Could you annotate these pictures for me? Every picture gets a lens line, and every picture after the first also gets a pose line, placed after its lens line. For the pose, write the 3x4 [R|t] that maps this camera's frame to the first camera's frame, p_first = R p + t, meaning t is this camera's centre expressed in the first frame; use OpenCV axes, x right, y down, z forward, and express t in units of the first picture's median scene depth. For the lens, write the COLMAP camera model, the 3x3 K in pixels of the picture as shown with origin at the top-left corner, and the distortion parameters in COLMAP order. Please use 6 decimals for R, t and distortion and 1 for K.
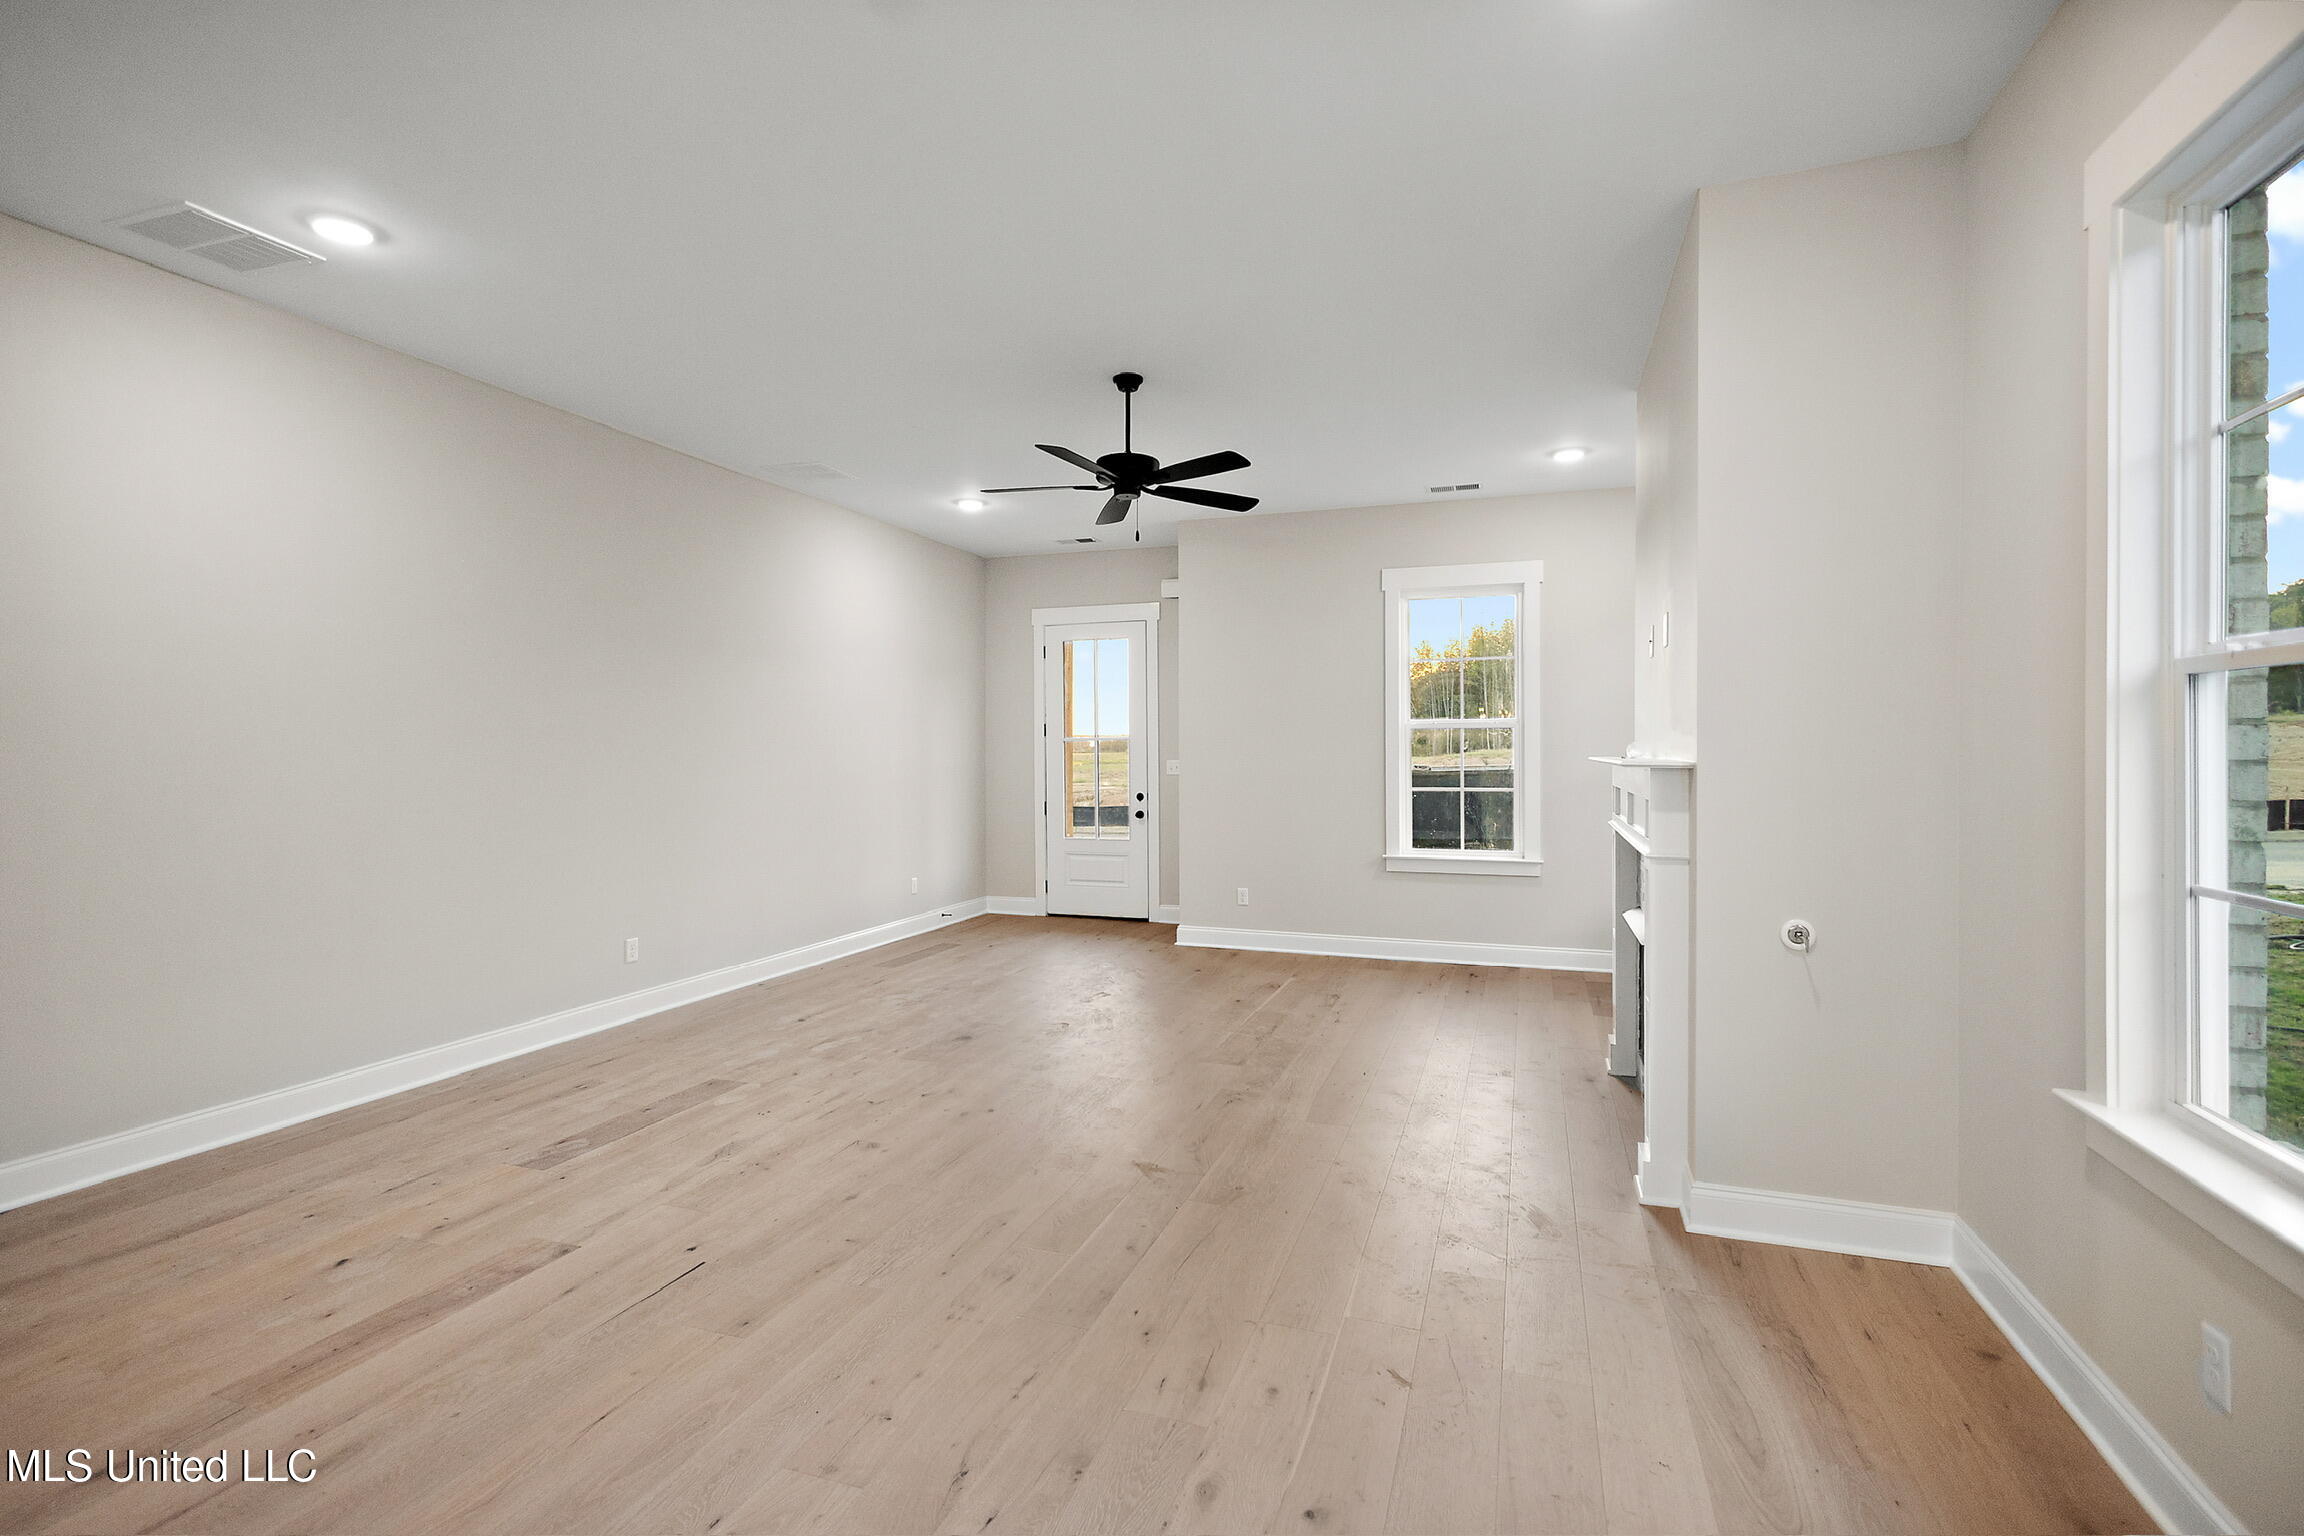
lens RADIAL K [[1092.8, 0, 1152.8], [0, 1092.8, 751.0], [0, 0, 1]] dist [-0.000889, -0.000110]
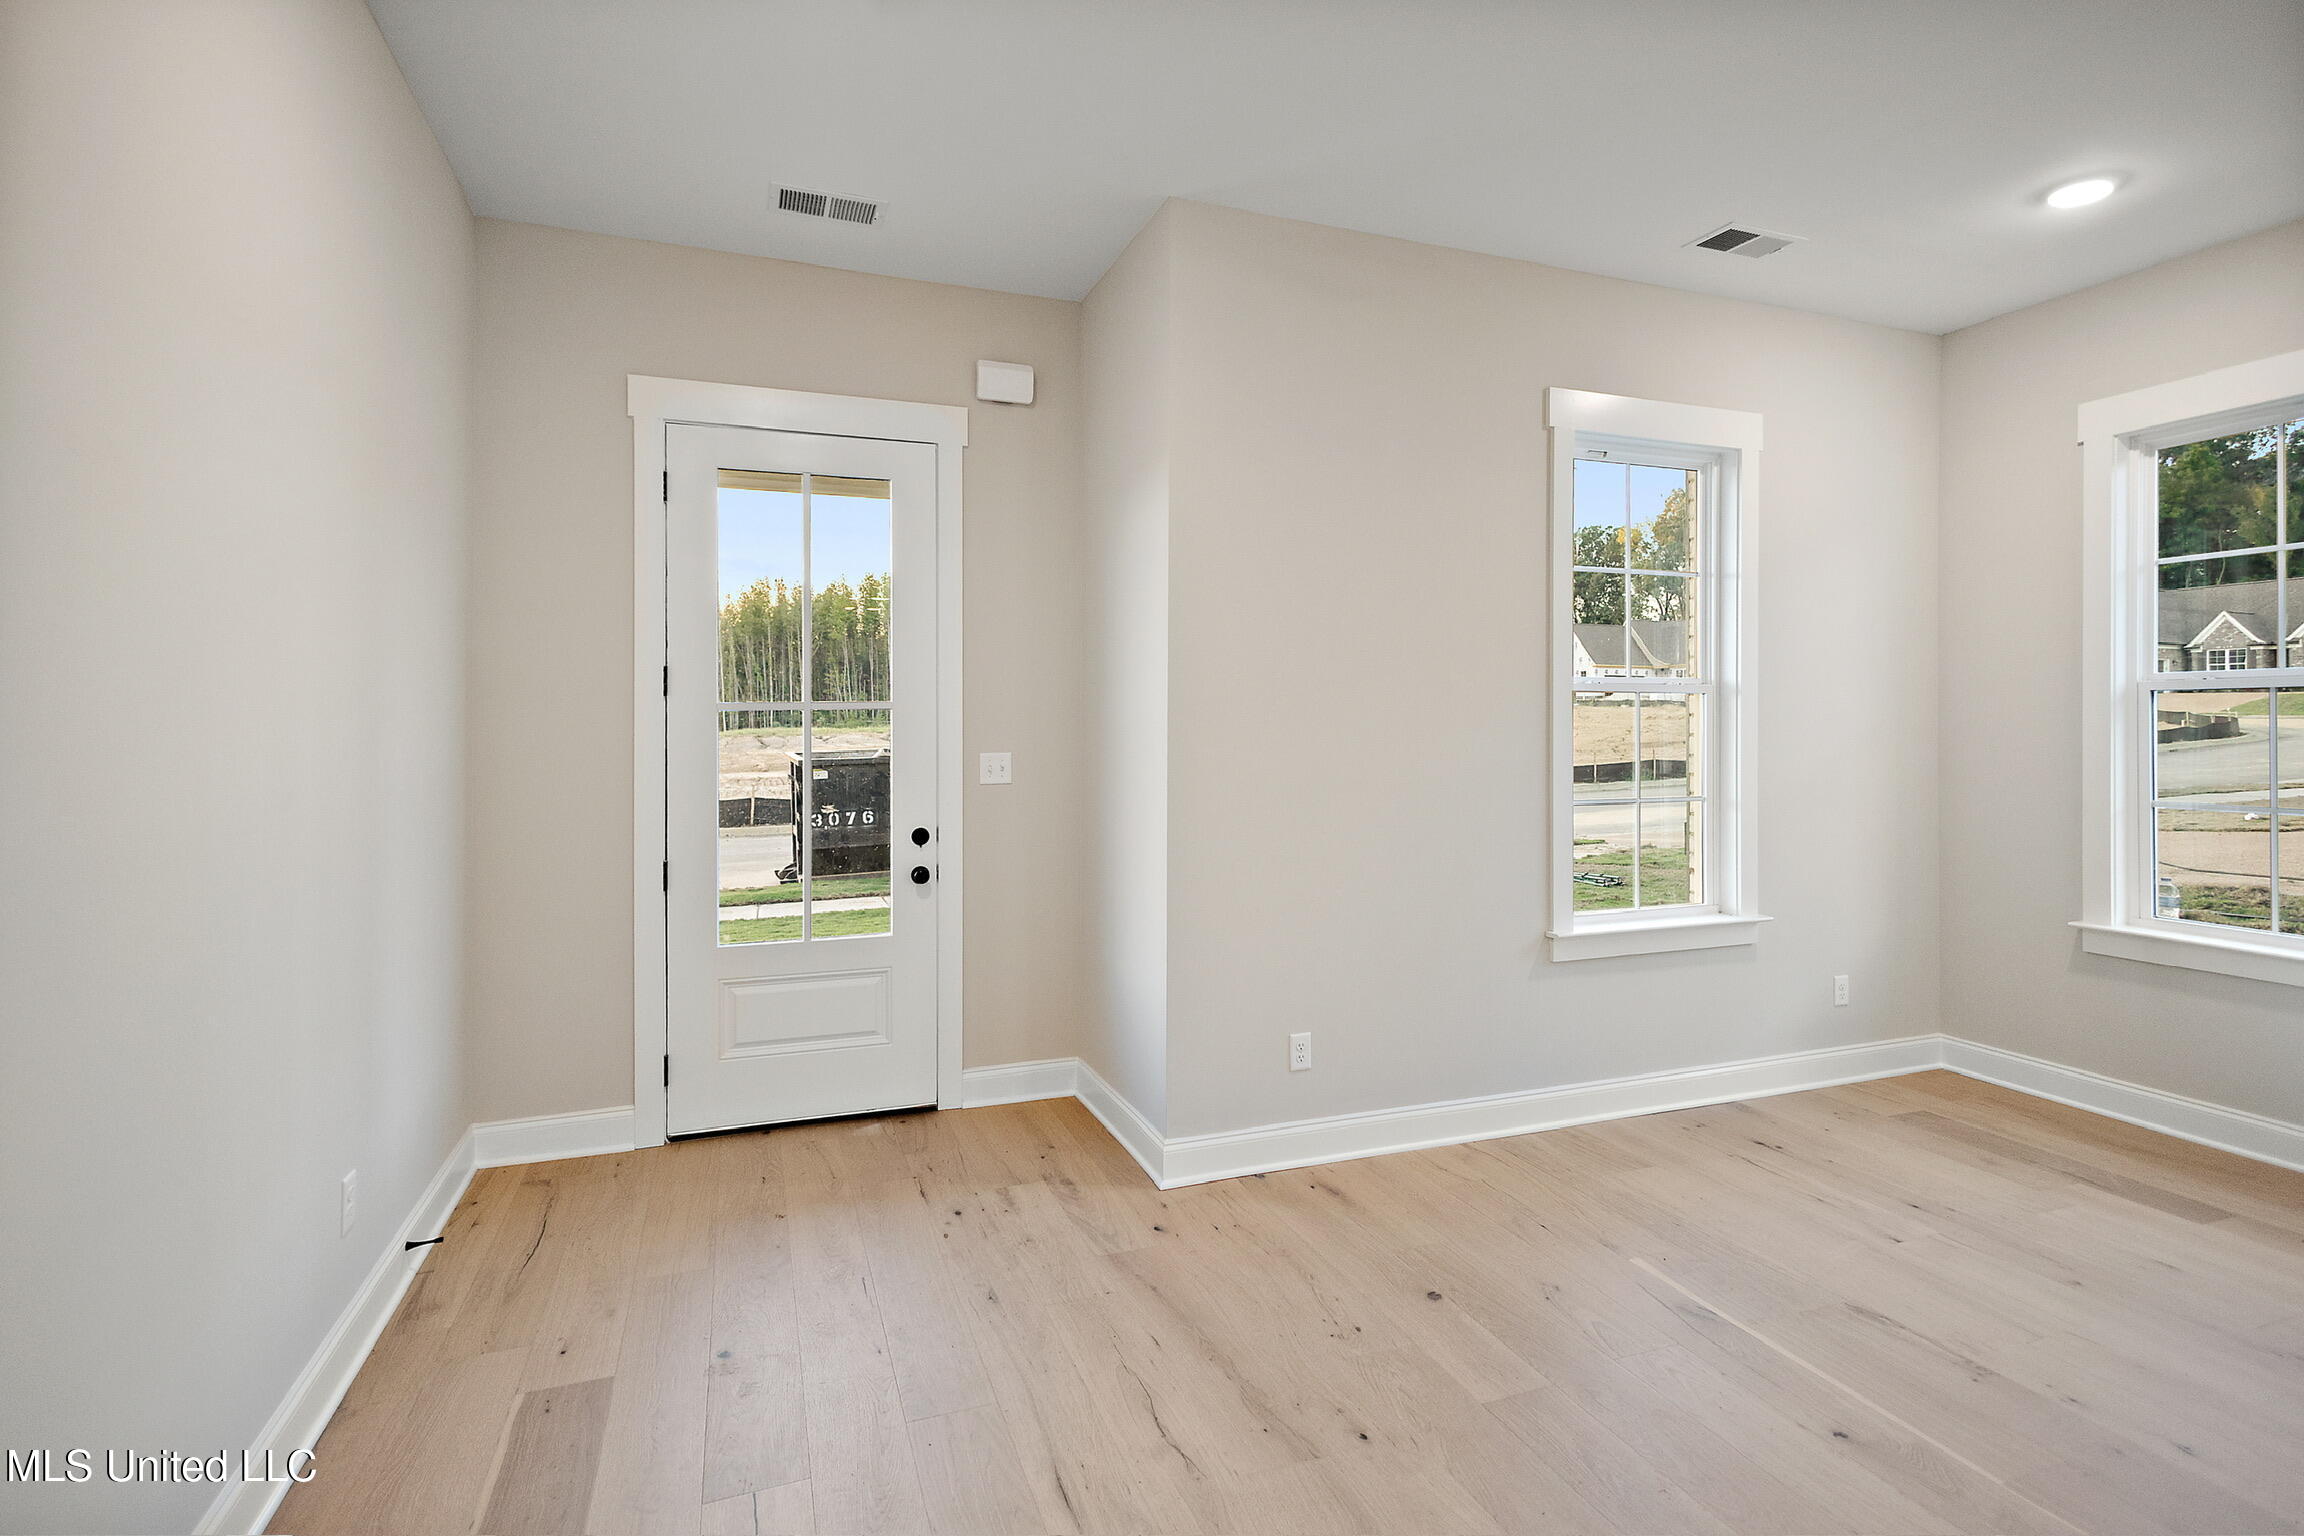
lens RADIAL K [[1092.8, 0, 1152.8], [0, 1092.8, 751.0], [0, 0, 1]] dist [-0.000889, -0.000110]
pose [[0.772812, -0.010575, 0.634547, -0.256900], [-0.002000, 0.999816, 0.019099, -0.002086], [-0.634631, -0.016029, 0.772649, 0.685574]]
